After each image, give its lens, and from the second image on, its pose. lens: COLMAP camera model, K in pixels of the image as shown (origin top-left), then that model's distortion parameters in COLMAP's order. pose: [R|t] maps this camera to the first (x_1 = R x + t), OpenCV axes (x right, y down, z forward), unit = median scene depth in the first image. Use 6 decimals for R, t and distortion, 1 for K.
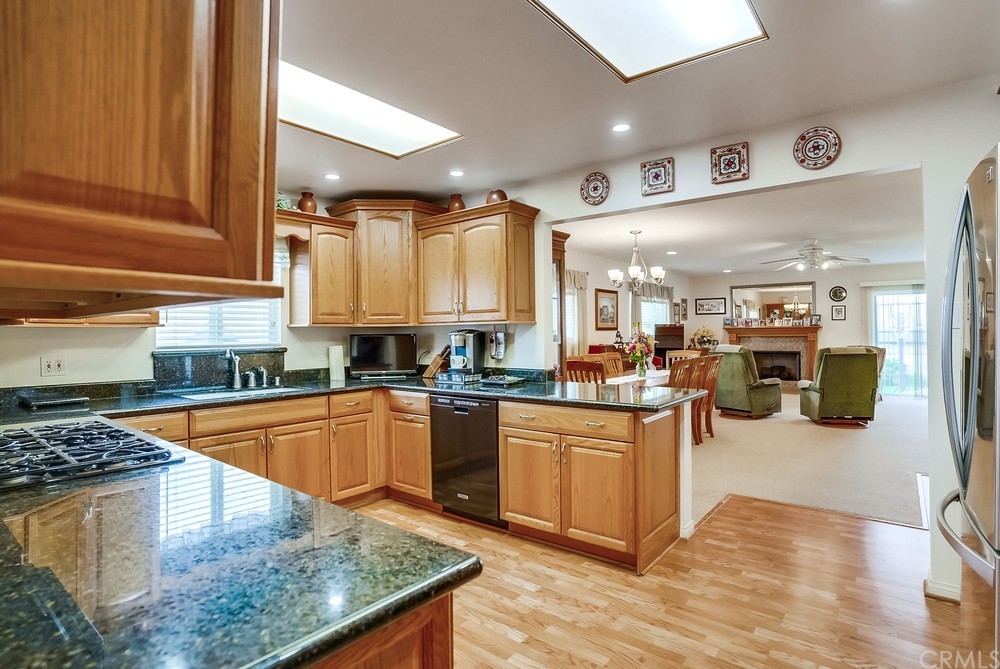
lens RADIAL K [[506.5, 0, 519.1], [0, 506.5, 323.2], [0, 0, 1]] dist [-0.047153, 0.016863]
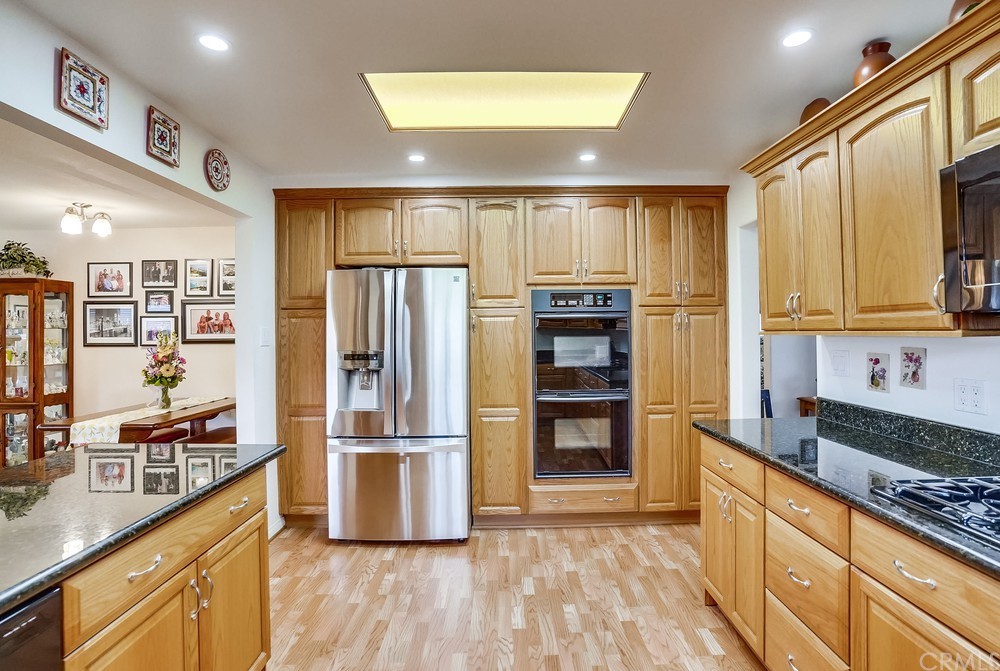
lens RADIAL K [[506.5, 0, 503.2], [0, 506.5, 320.5], [0, 0, 1]] dist [-0.047153, 0.016863]
pose [[-0.608768, 0.033406, 0.792644, -0.382638], [0.003185, 0.999208, -0.039666, -0.001587], [-0.793342, -0.021623, -0.608393, 0.790783]]
